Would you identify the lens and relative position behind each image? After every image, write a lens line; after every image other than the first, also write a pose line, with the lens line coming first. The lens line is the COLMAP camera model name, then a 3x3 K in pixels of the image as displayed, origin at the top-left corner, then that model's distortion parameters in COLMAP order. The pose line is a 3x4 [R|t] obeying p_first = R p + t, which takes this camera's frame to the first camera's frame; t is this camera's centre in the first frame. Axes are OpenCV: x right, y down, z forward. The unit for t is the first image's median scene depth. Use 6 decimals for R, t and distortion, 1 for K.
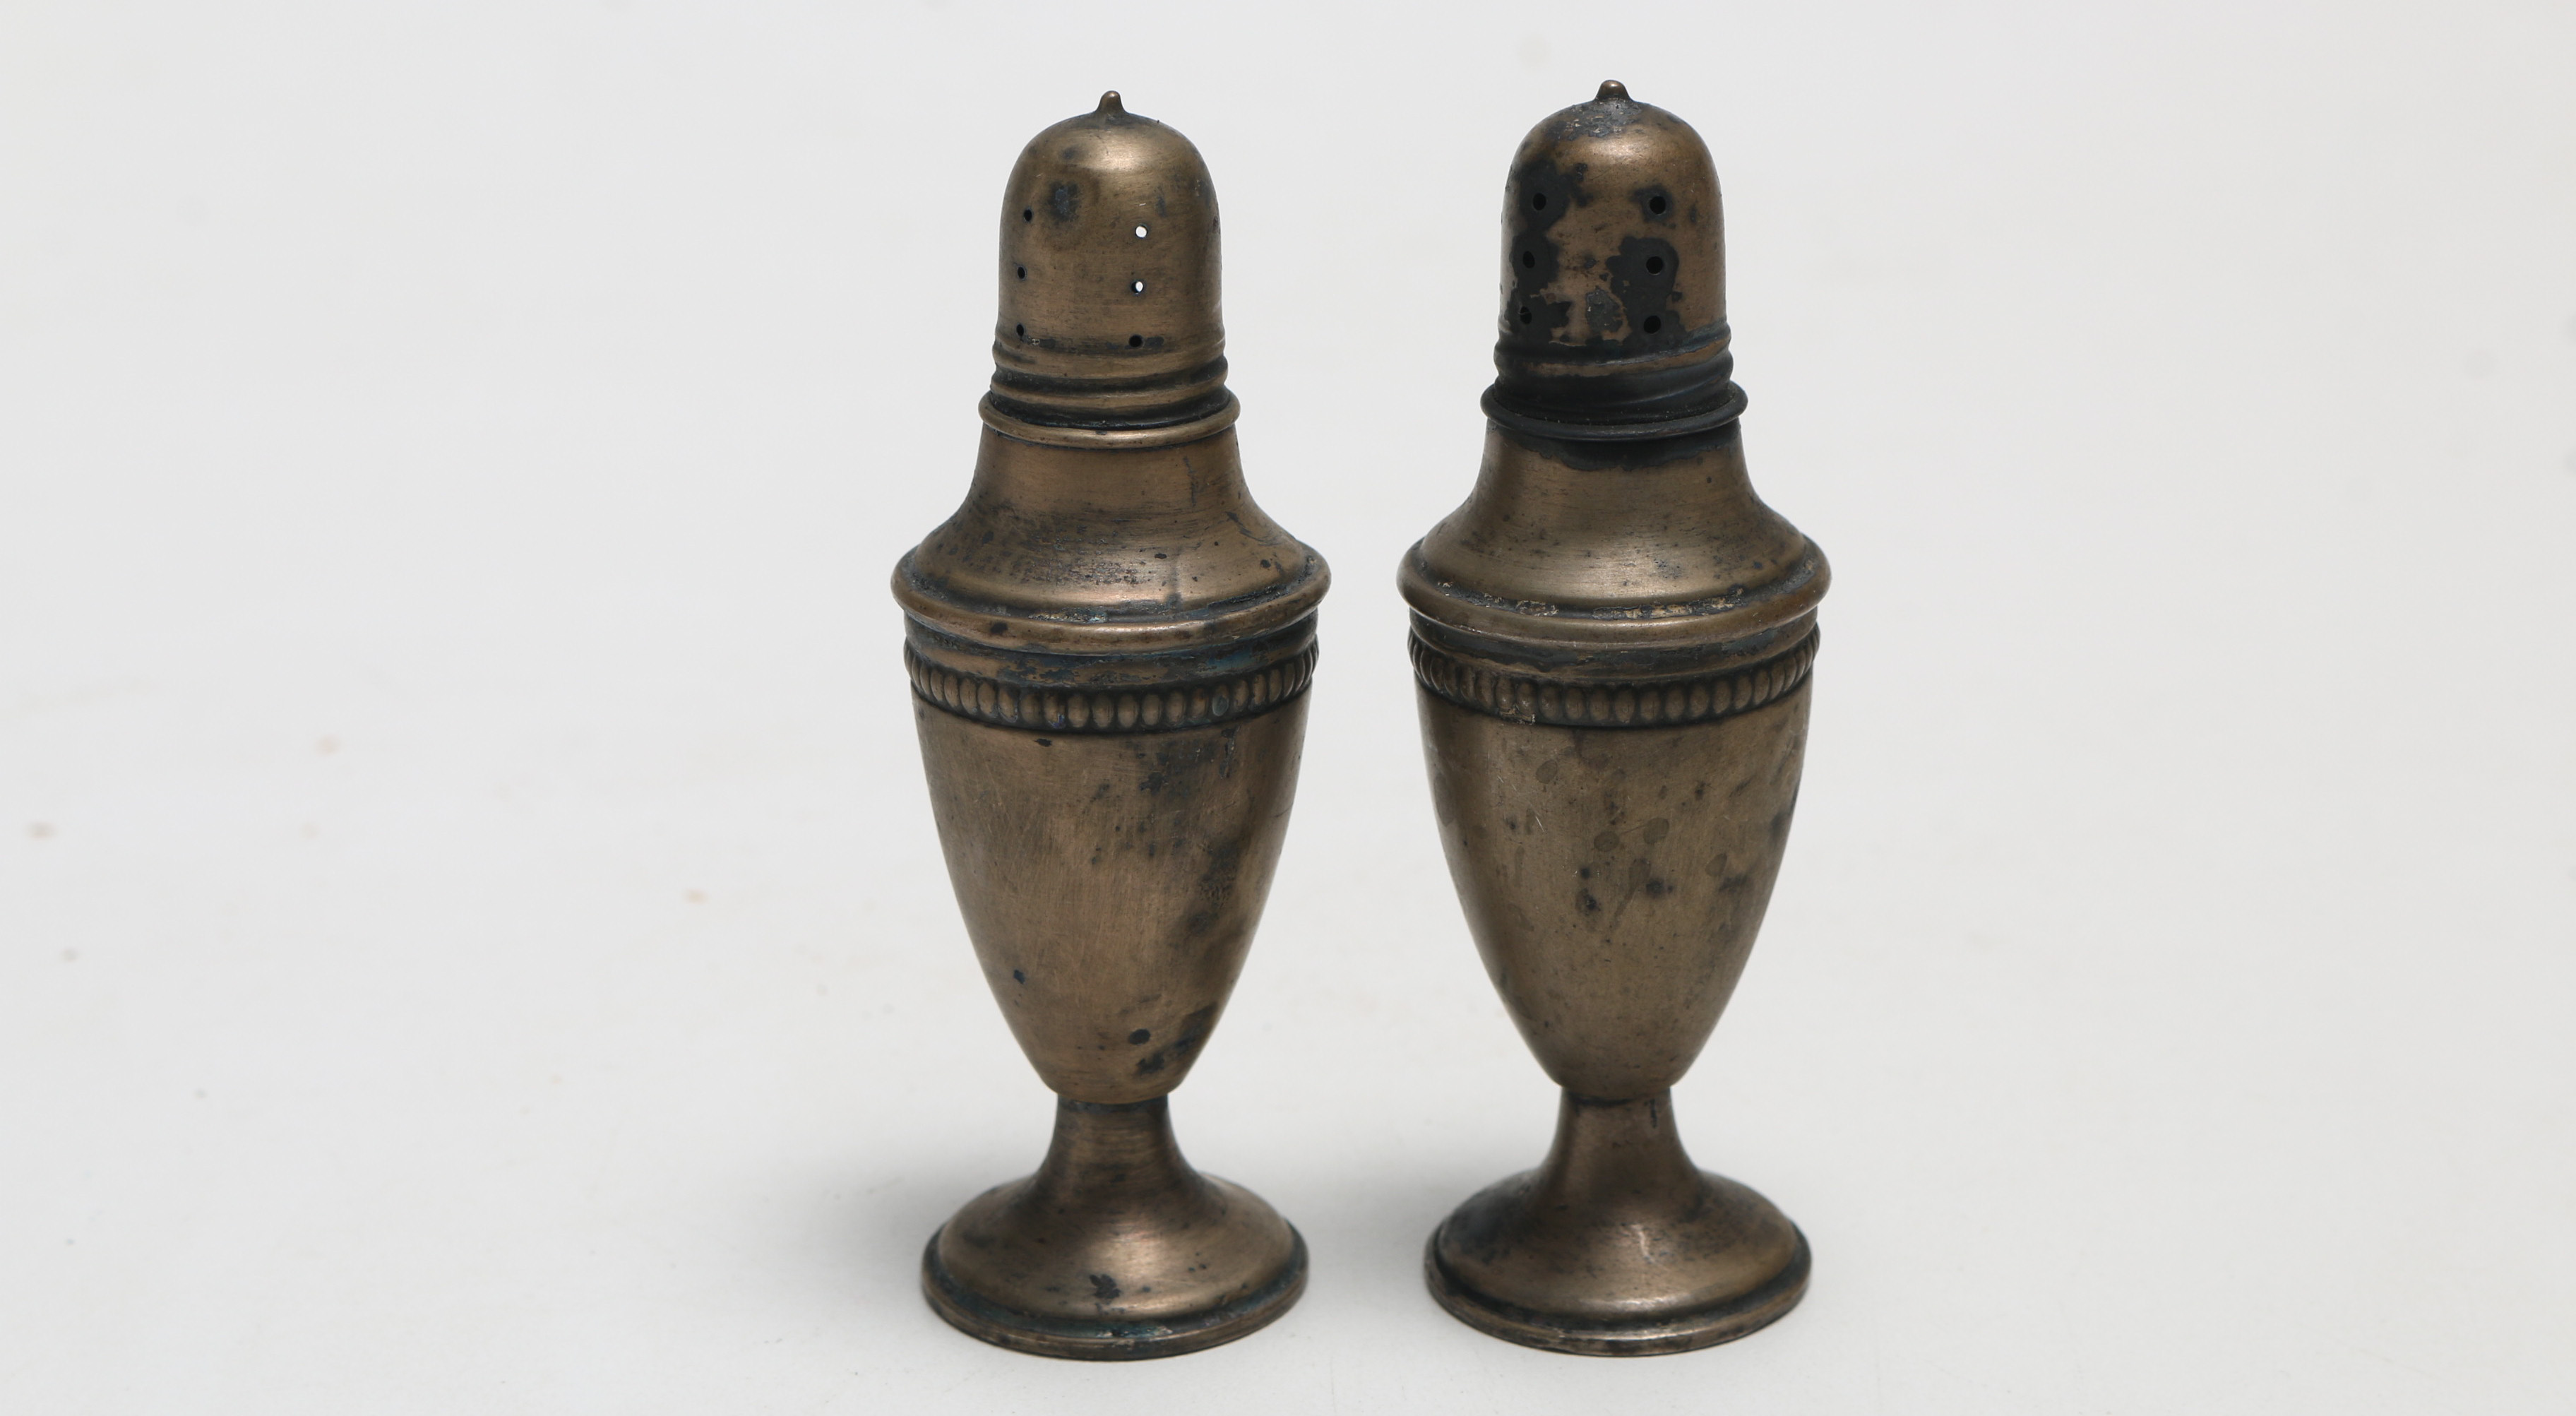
lens RADIAL K [[5986.2, 0, 1288.0], [0, 5986.2, 708.0], [0, 0, 1]] dist [0.031712, 0.073187]
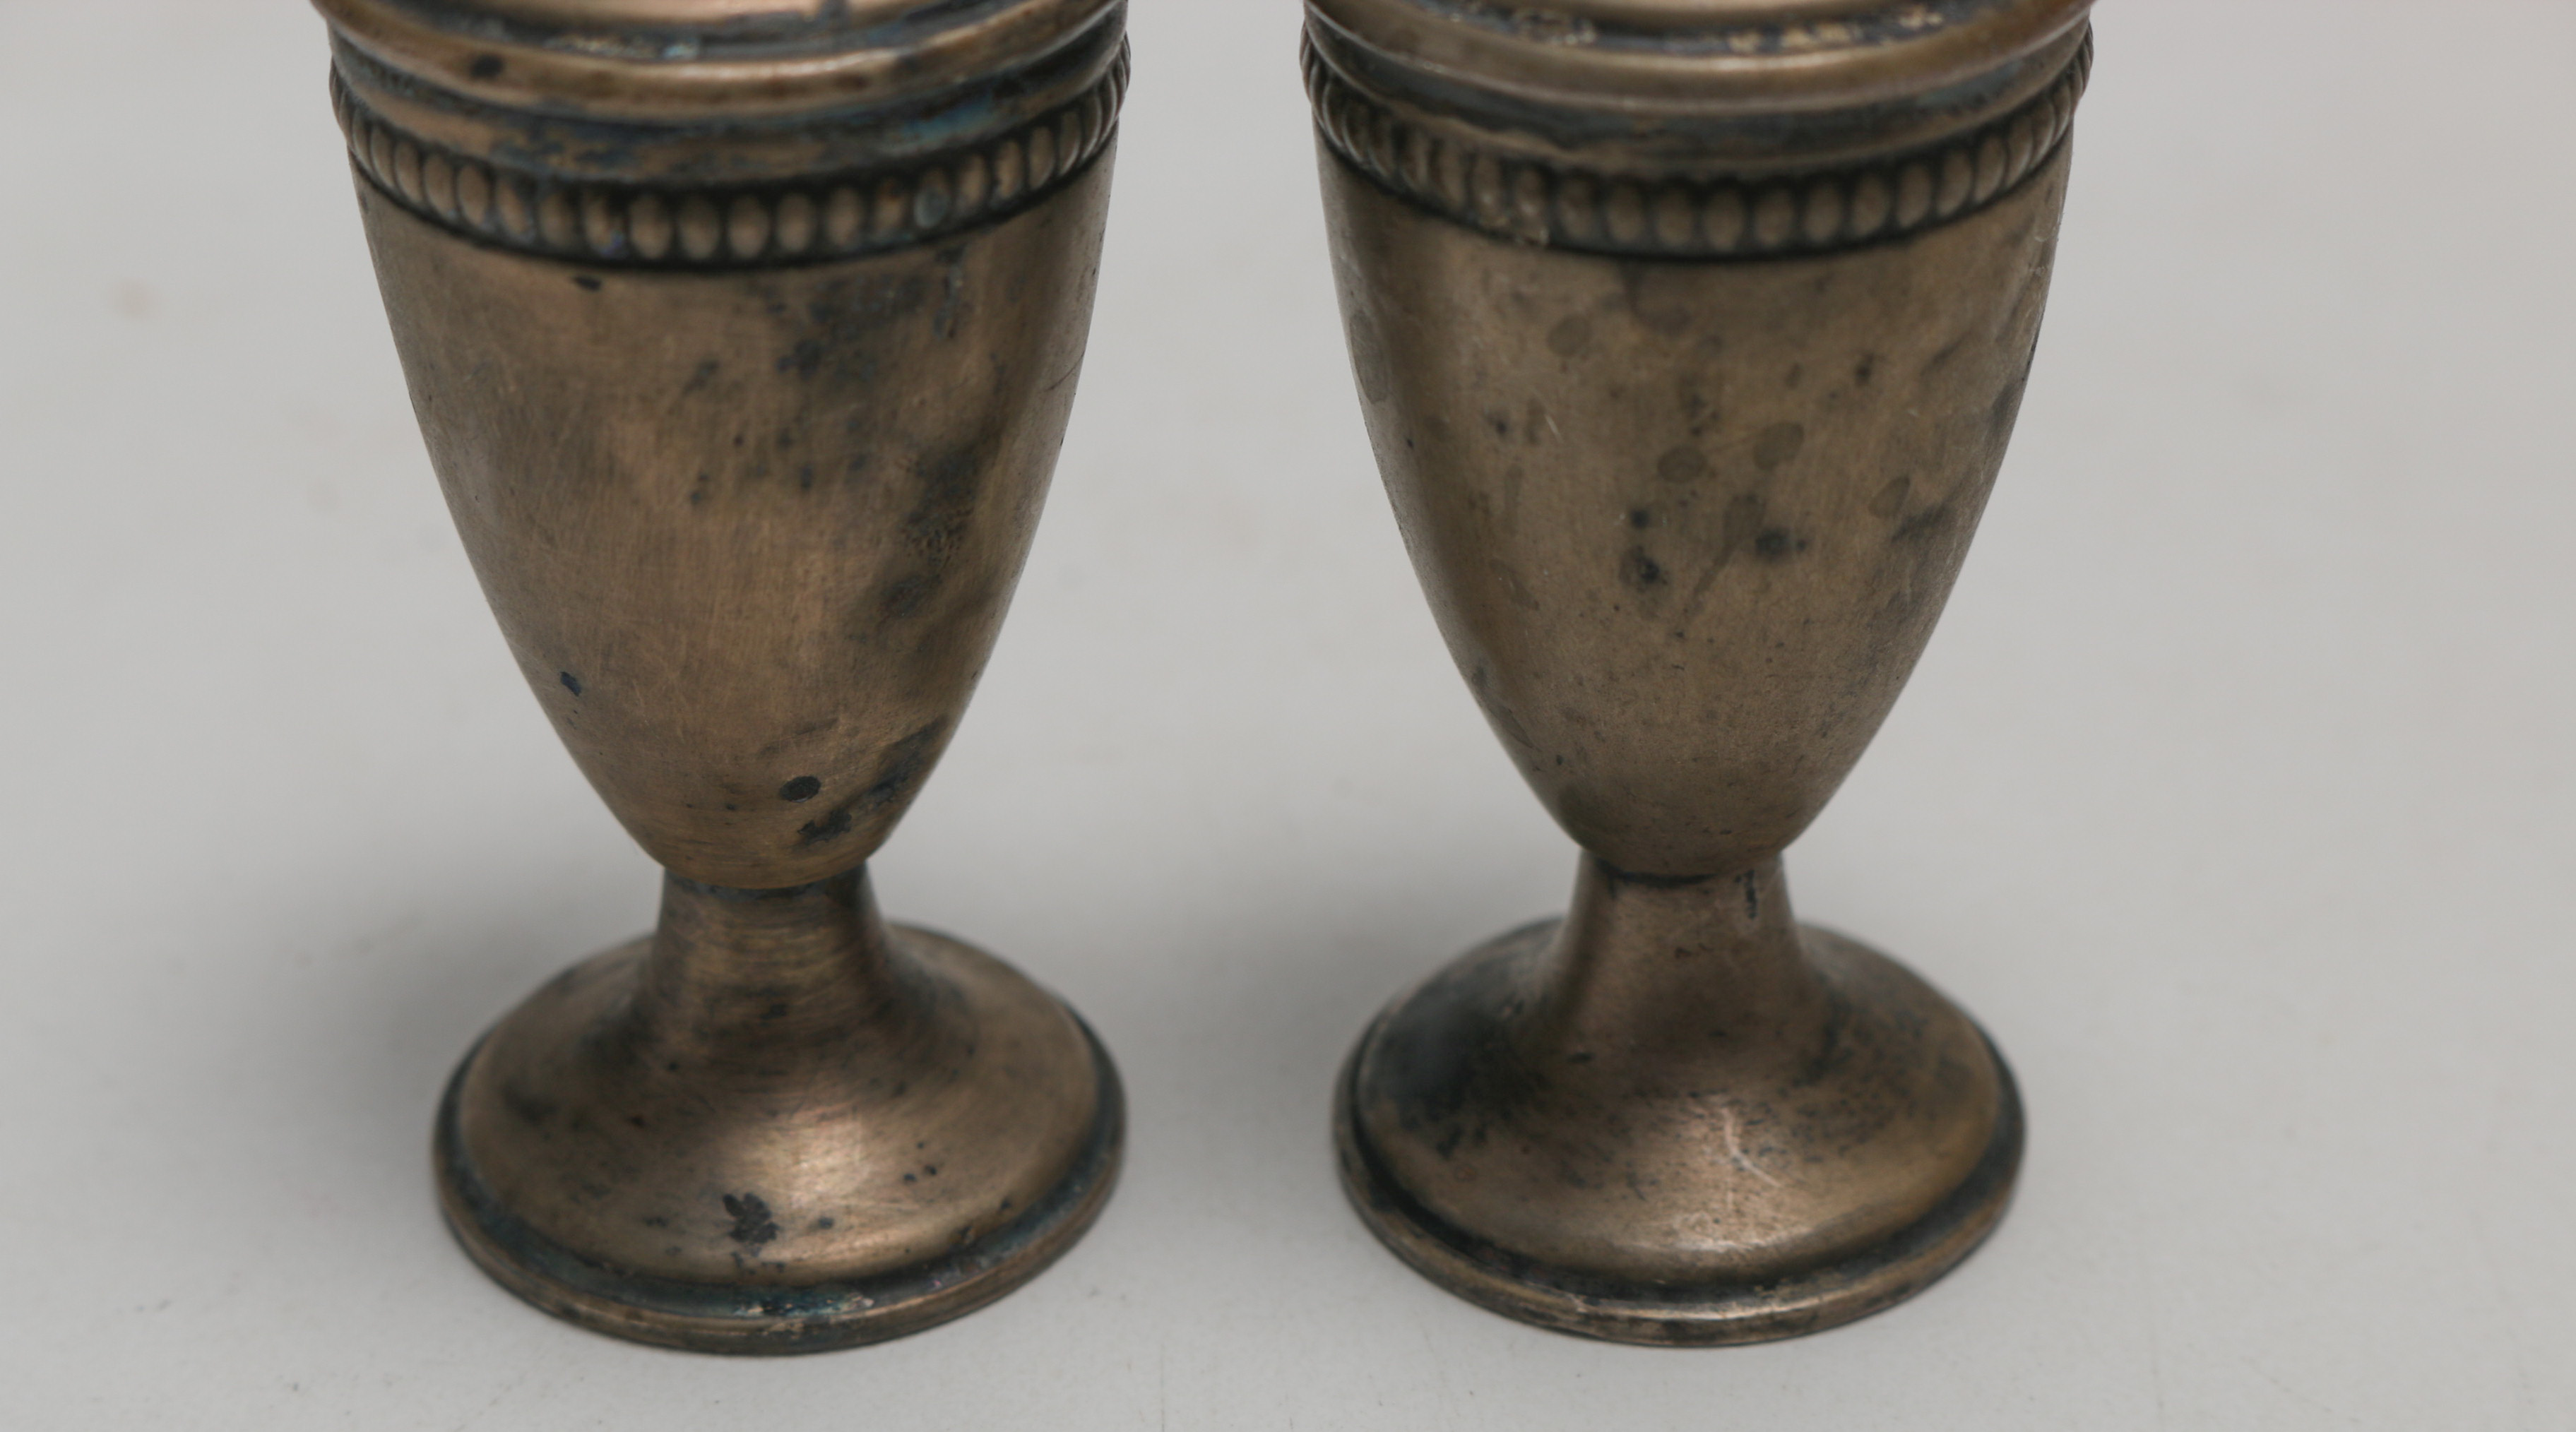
lens RADIAL K [[6341.5, 0, 1286.4], [0, 6341.5, 938.5], [0, 0, 1]] dist [0.001211, 0.341396]
pose [[0.999932, -0.003106, 0.011257, 0.012675], [0.000592, 0.976227, 0.216748, -0.056873], [-0.011663, -0.216727, 0.976163, 0.457052]]
